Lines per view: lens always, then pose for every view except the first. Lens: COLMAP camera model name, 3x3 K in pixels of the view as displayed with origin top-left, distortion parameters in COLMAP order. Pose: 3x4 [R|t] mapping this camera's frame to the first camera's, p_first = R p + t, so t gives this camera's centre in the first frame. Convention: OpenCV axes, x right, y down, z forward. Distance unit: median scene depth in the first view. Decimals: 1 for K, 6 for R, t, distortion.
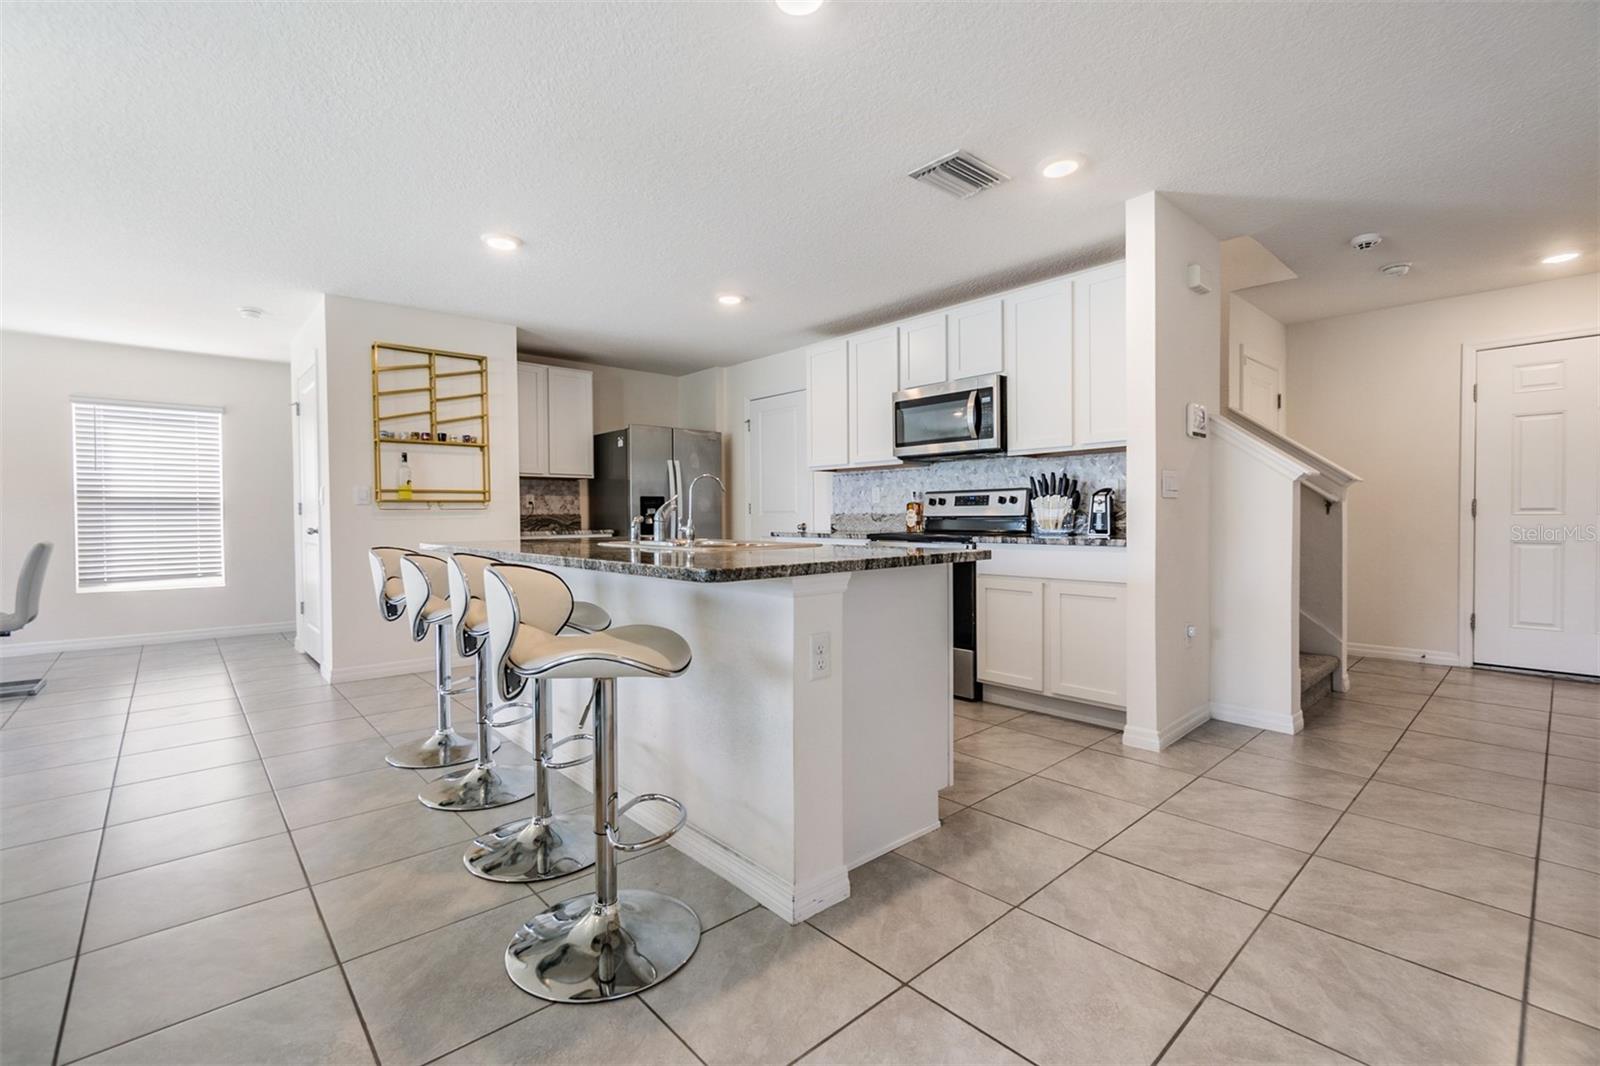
lens RADIAL K [[698.1, 0, 784.2], [0, 698.1, 525.7], [0, 0, 1]] dist [-0.002823, 0.001170]
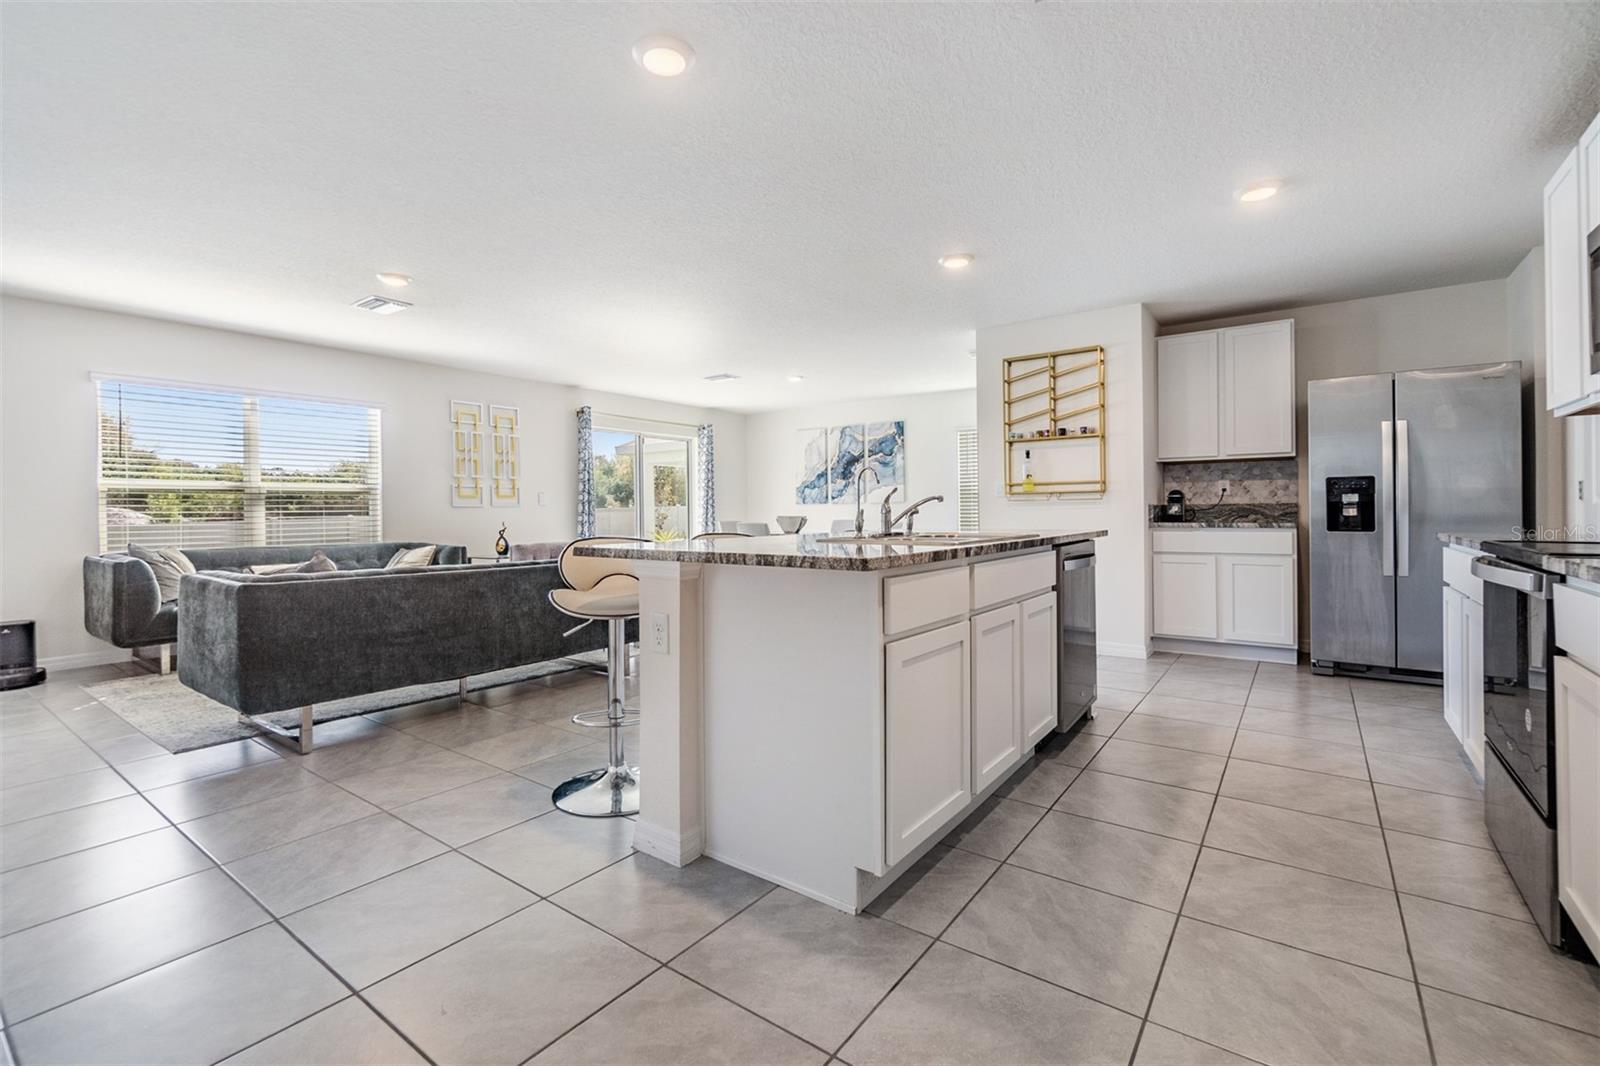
lens RADIAL K [[698.1, 0, 802.1], [0, 698.1, 525.1], [0, 0, 1]] dist [-0.002823, 0.001170]
pose [[0.219757, 0.025199, -0.975229, 0.483734], [-0.008658, 0.999677, 0.023880, -0.007056], [0.975516, 0.003196, 0.219904, 0.395177]]
